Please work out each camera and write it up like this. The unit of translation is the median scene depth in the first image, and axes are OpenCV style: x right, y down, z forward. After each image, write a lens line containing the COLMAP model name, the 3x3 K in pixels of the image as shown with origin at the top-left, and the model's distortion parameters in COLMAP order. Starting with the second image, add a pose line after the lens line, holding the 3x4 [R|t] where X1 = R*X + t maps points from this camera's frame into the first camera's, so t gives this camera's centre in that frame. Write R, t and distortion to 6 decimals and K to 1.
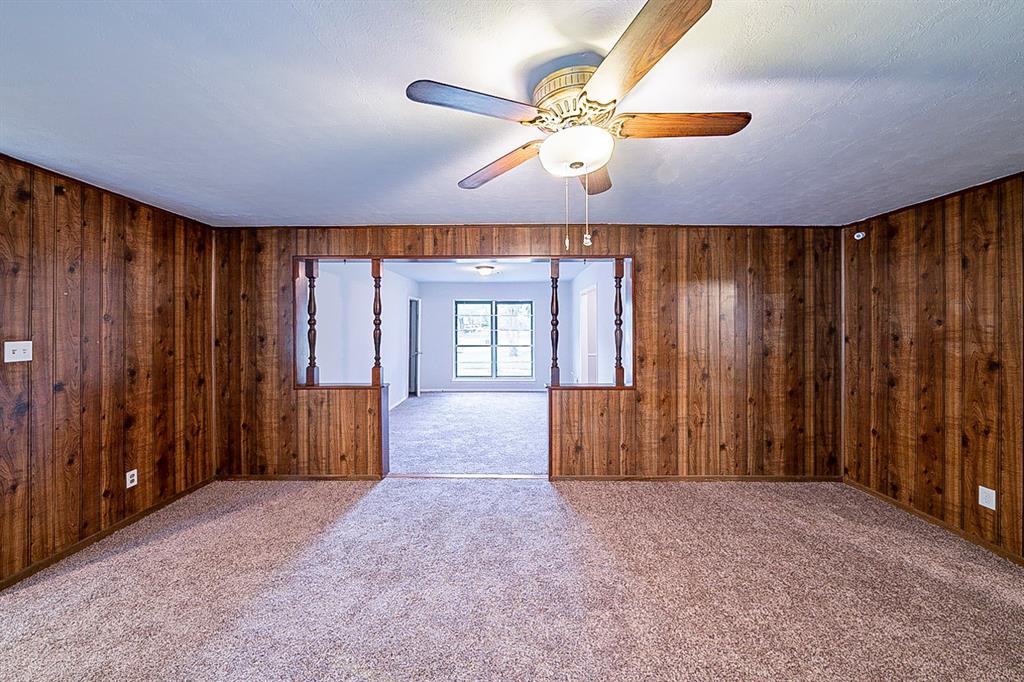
lens RADIAL K [[361.2, 0, 511.8], [0, 361.2, 324.6], [0, 0, 1]] dist [-0.001903, -0.000089]
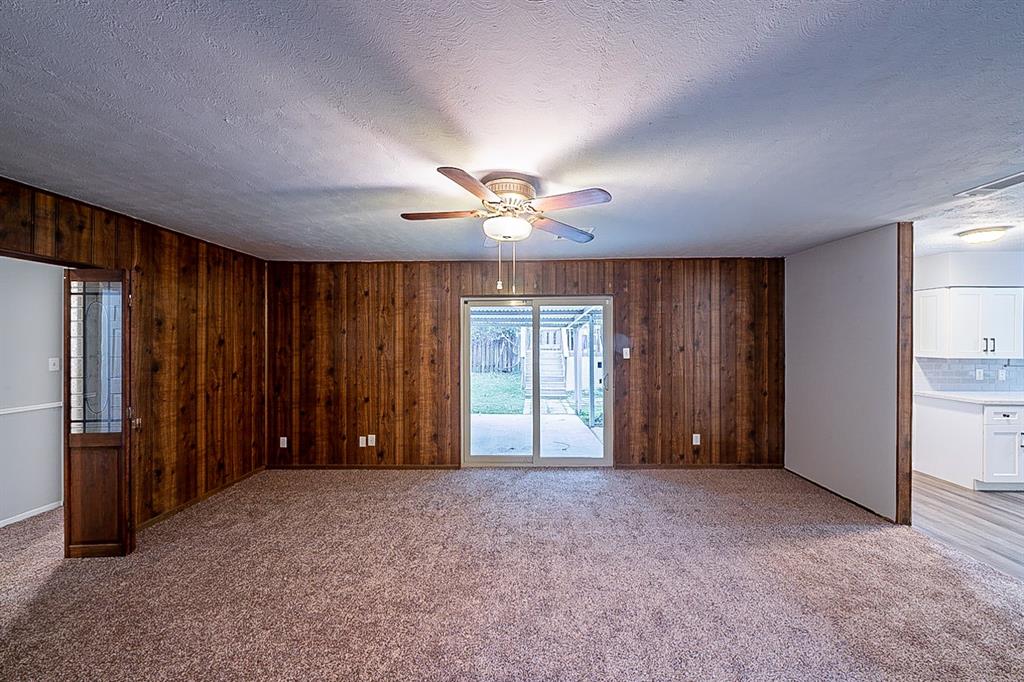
lens RADIAL K [[354.0, 0, 512.0], [0, 354.0, 341.0], [0, 0, 1]] dist [-0.001752, -0.000065]
pose [[-0.999823, 0.001139, 0.018762, 0.055777], [0.001095, 0.999997, -0.002322, 0.002919], [-0.018764, -0.002301, -0.999821, 1.019850]]
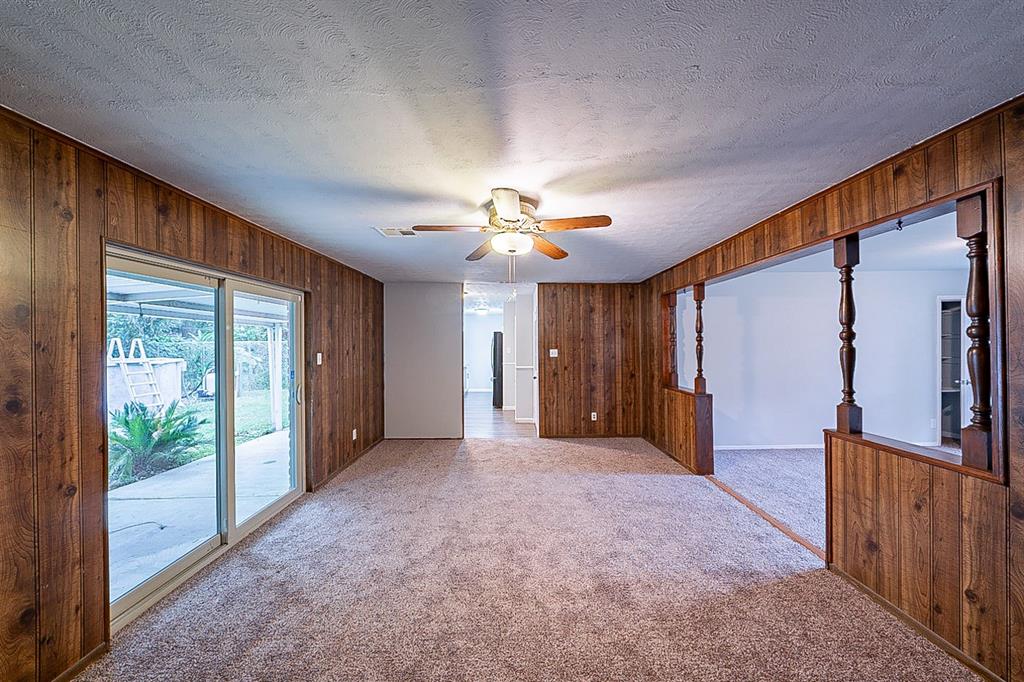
lens RADIAL K [[350.9, 0, 513.8], [0, 350.9, 344.1], [0, 0, 1]] dist [-0.000502, -0.000034]
pose [[0.009322, -0.000497, -0.999956, 0.760310], [0.010215, 0.999948, -0.000401, 0.003957], [0.999904, -0.010211, 0.009327, 0.405217]]
